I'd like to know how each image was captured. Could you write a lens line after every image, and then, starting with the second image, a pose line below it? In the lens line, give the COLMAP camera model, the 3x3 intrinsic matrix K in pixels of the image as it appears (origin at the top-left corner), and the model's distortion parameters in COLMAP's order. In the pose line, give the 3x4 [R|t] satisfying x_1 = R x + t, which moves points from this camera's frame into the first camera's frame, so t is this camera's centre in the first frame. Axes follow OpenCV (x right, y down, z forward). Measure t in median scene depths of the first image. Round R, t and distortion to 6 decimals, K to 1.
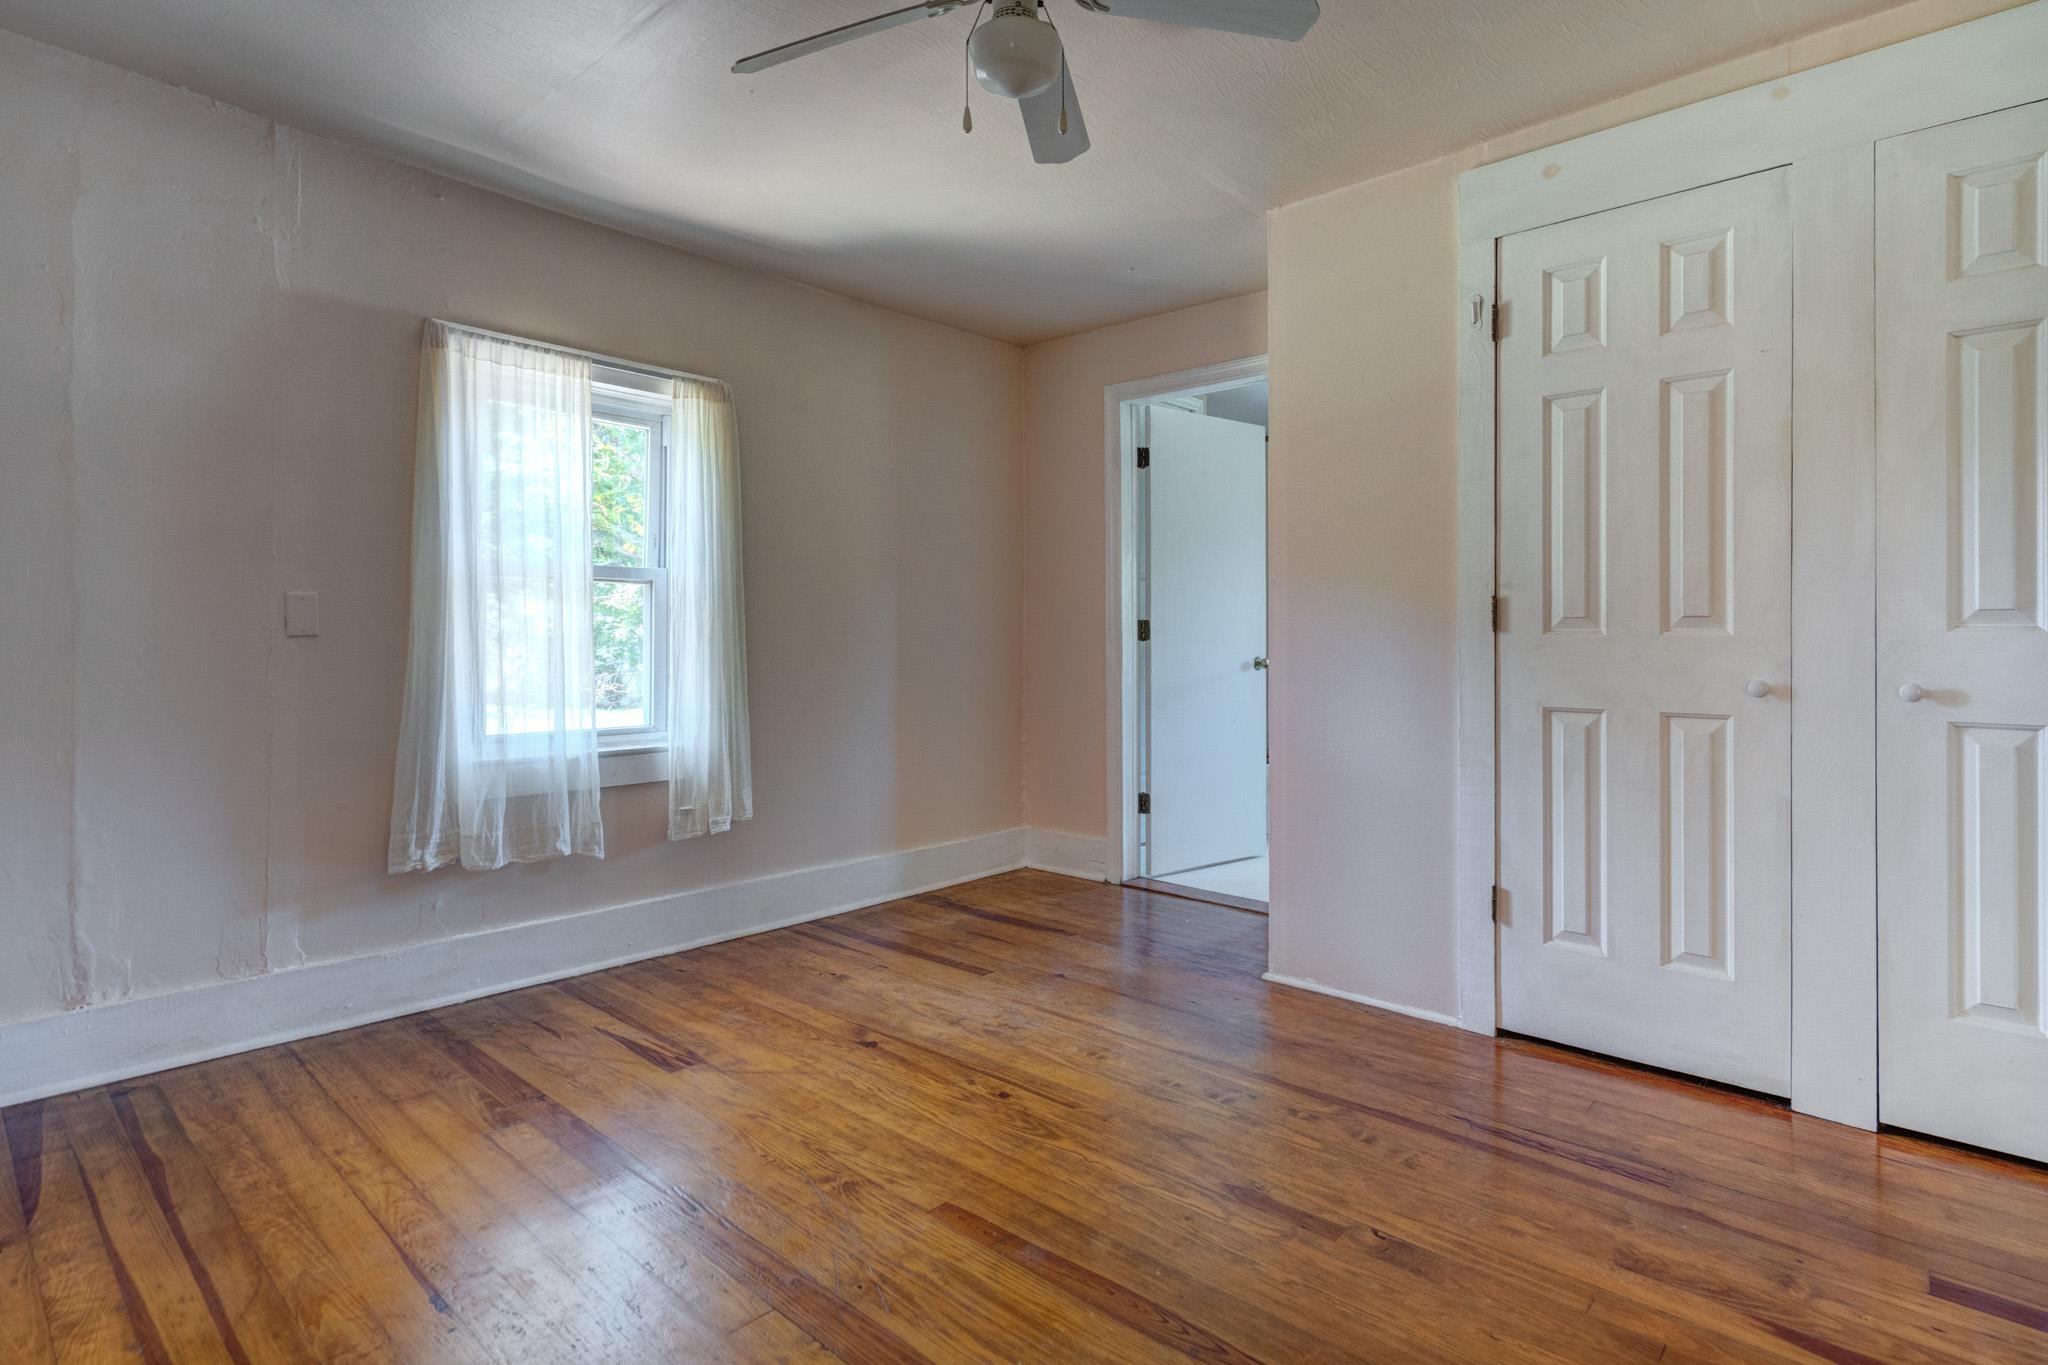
lens RADIAL K [[1023.6, 0, 1024.4], [0, 1023.6, 632.0], [0, 0, 1]] dist [-0.001311, 0.000306]
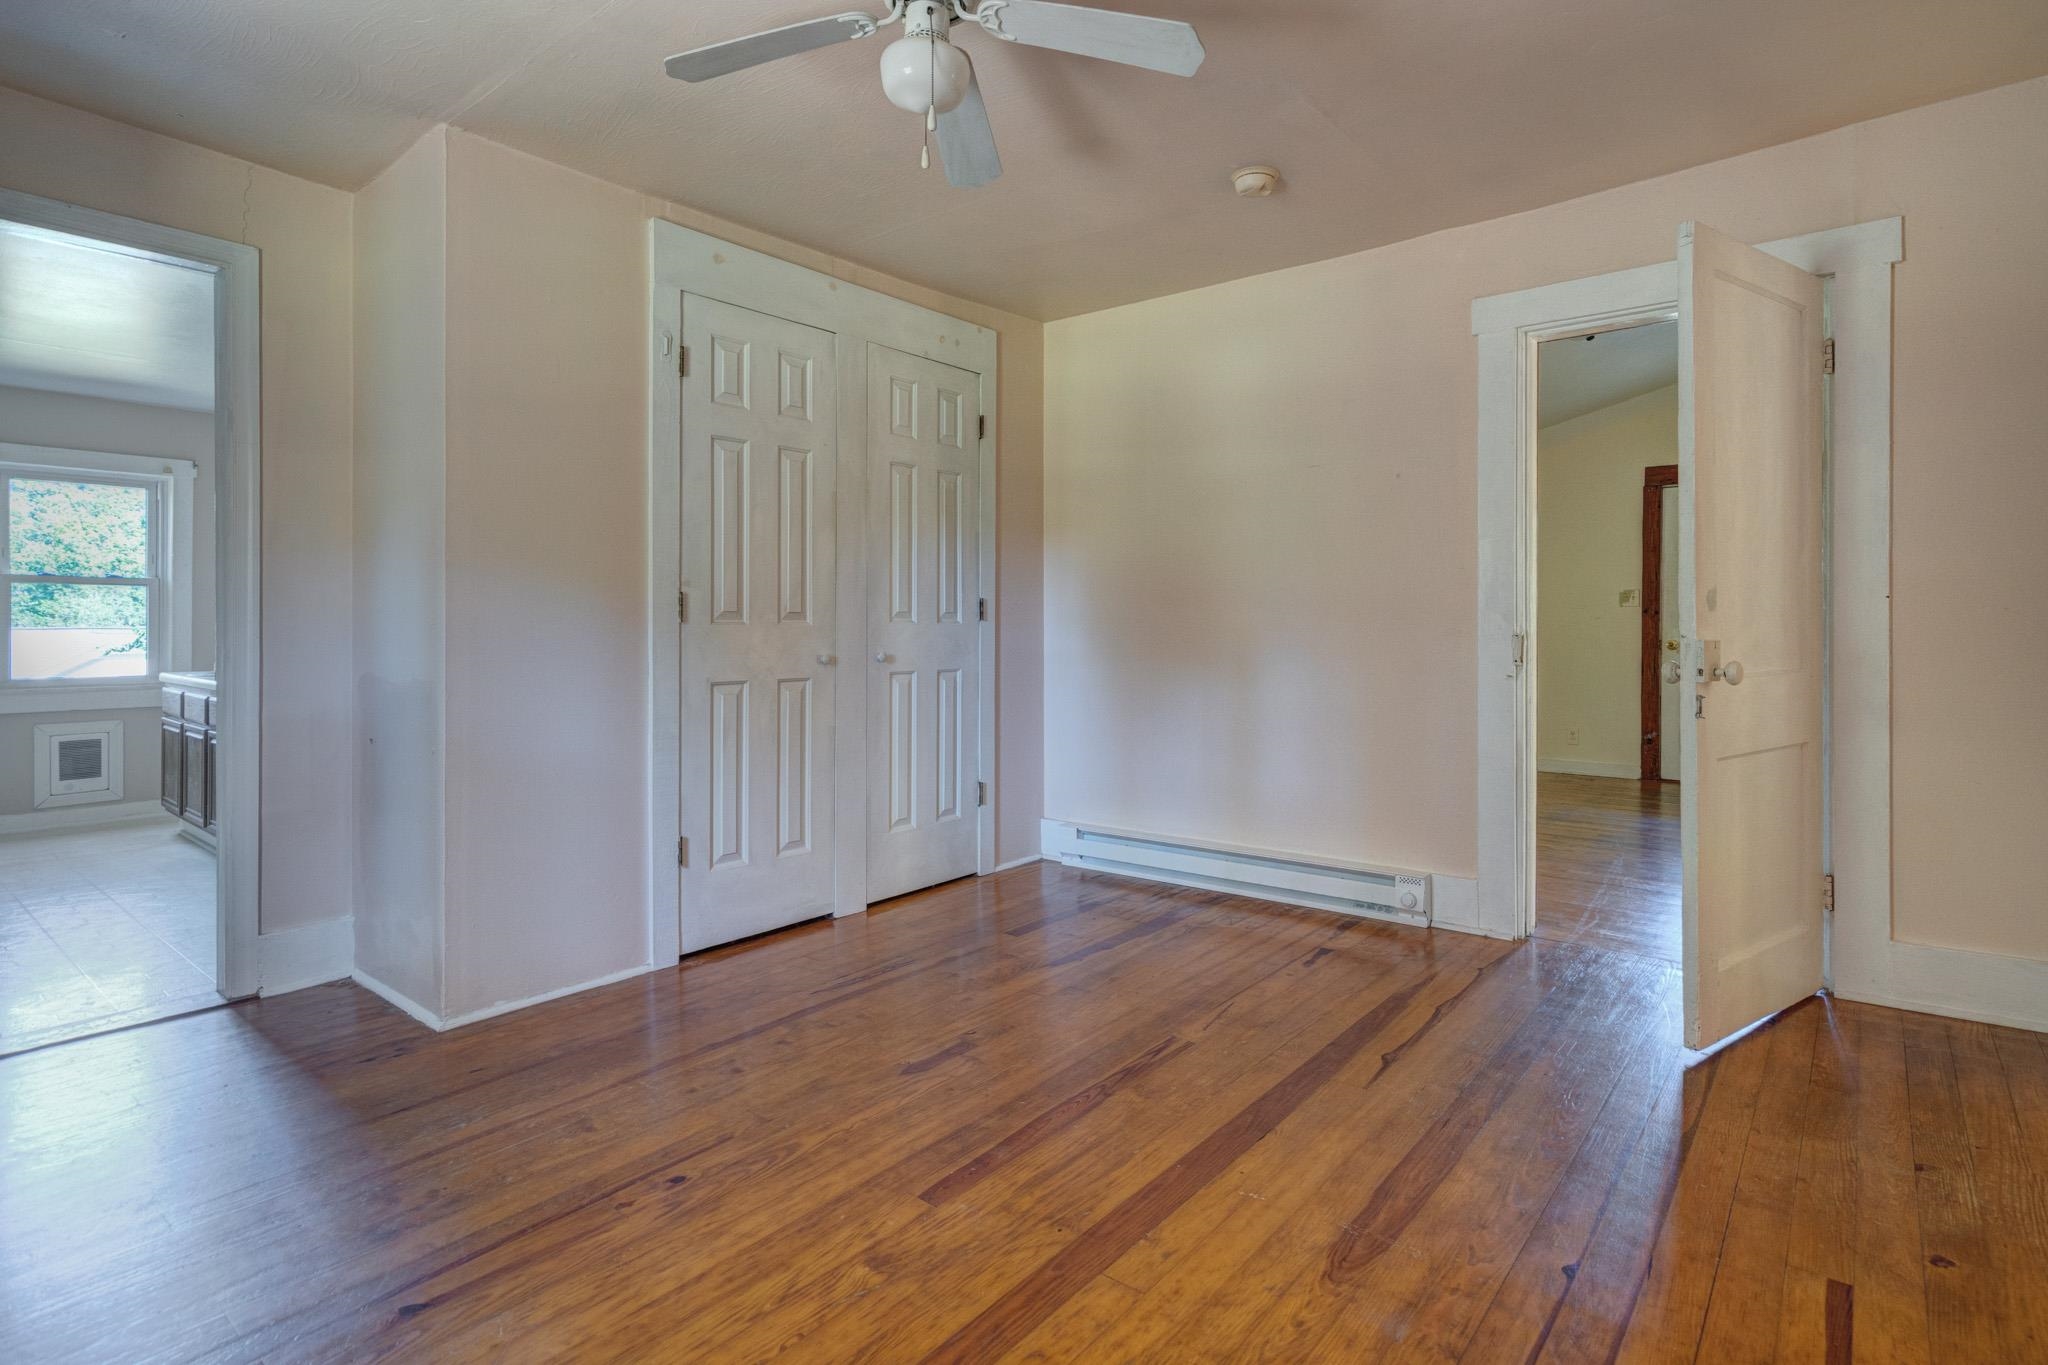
lens RADIAL K [[1023.6, 0, 1024.4], [0, 1023.6, 632.0], [0, 0, 1]] dist [-0.001311, 0.000306]
pose [[-0.048701, -0.005328, 0.998799, -0.914119], [-0.005265, 0.999973, 0.005078, 0.003356], [-0.998800, -0.005012, -0.048728, 0.810558]]
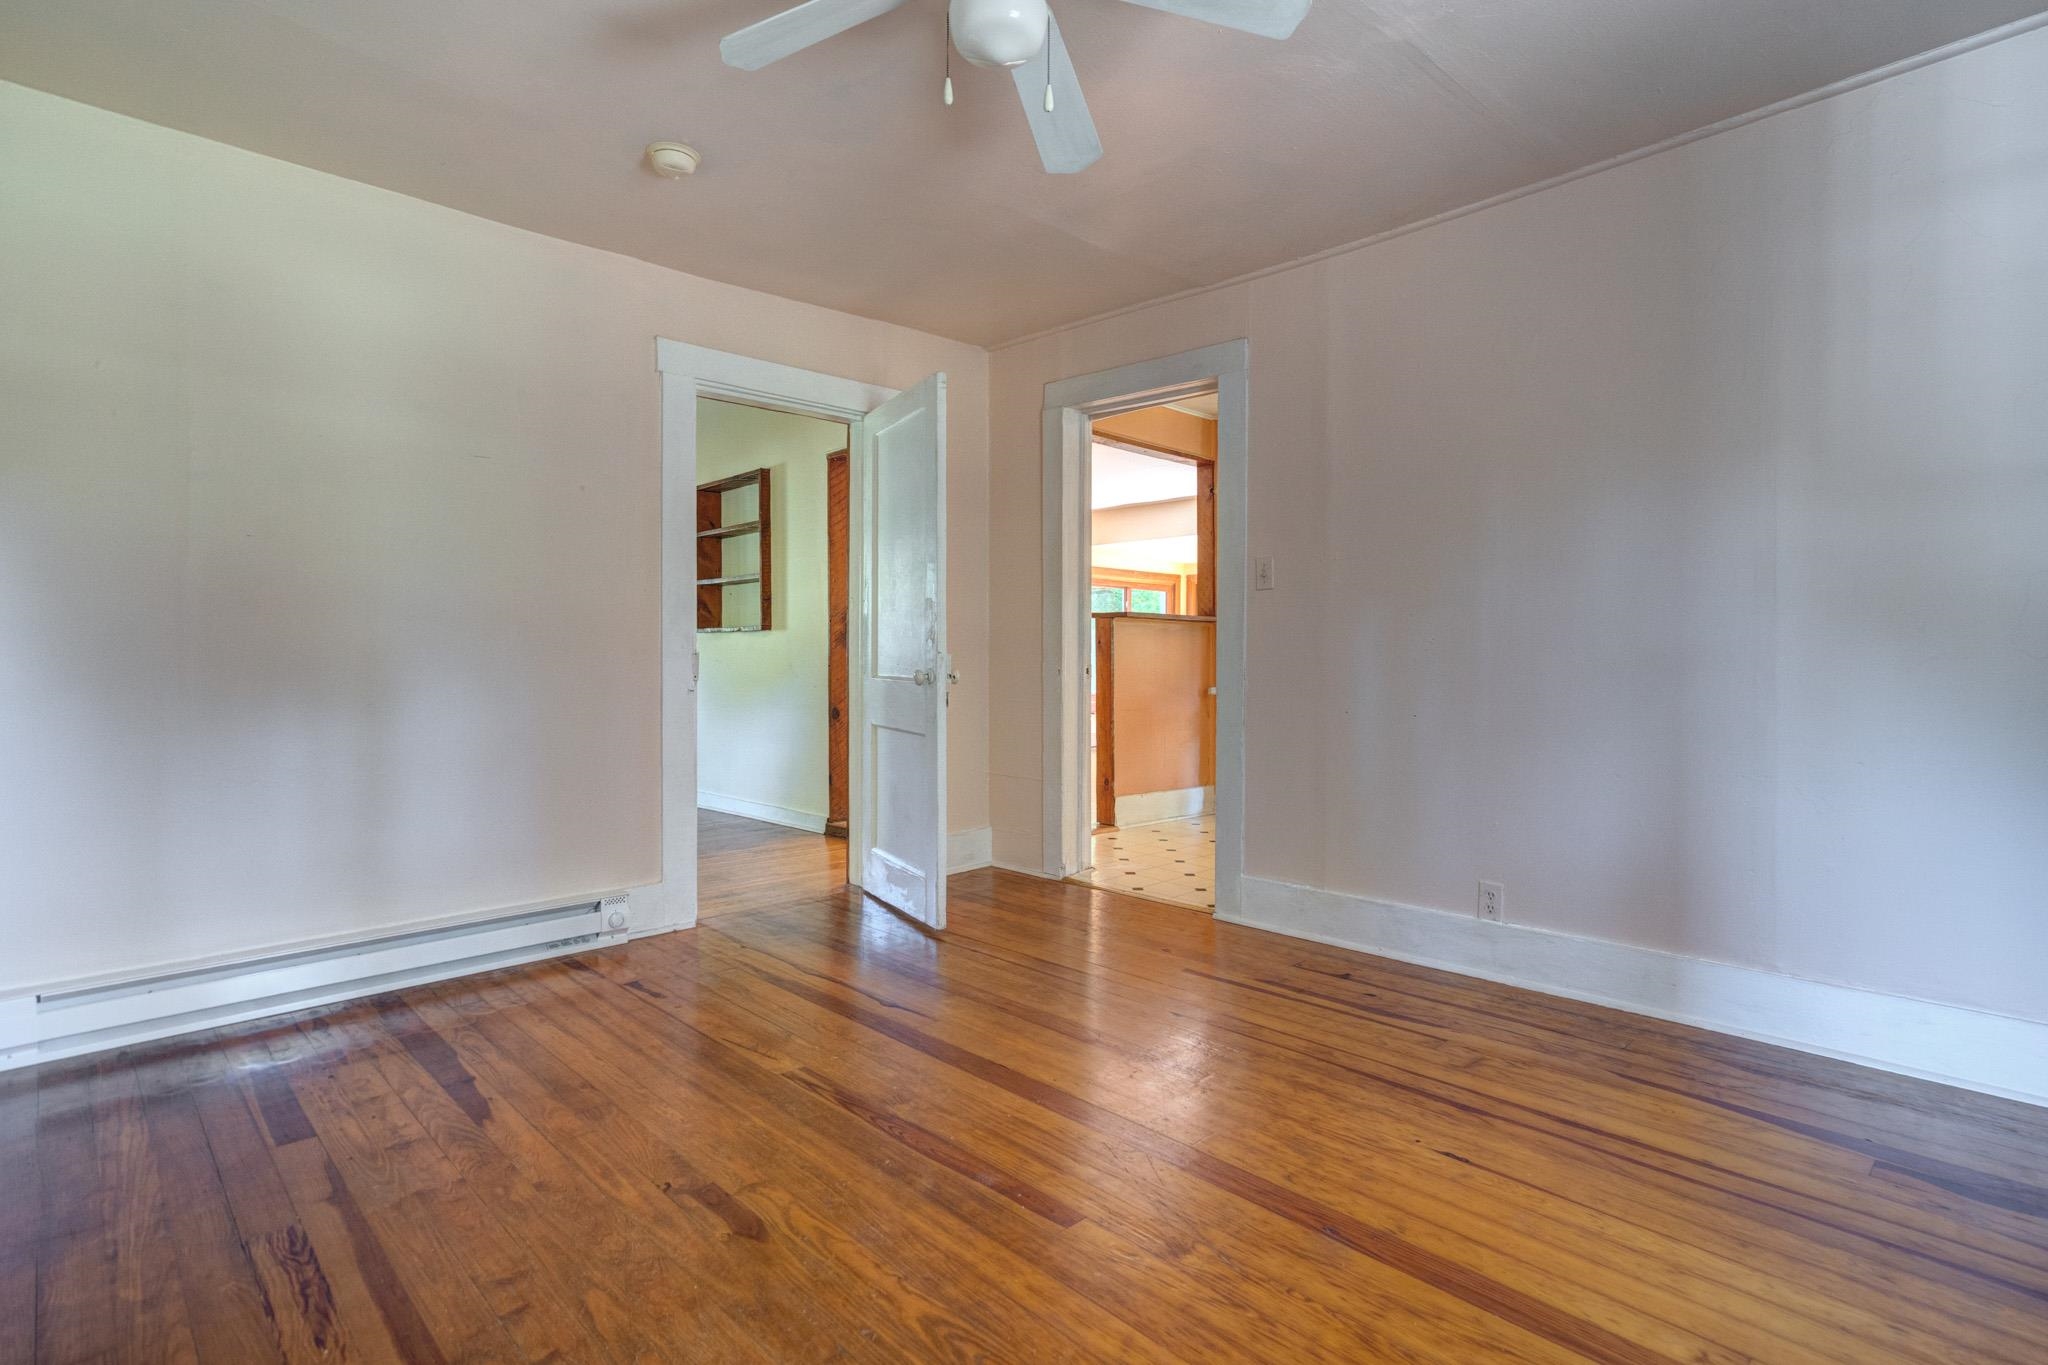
lens RADIAL K [[1023.6, 0, 1024.4], [0, 1023.6, 632.0], [0, 0, 1]] dist [-0.001311, 0.000306]
pose [[-0.997539, 0.002032, 0.070090, -0.089564], [0.000223, 0.999667, -0.025810, 0.022150], [-0.070119, -0.025731, -0.997207, 1.684790]]
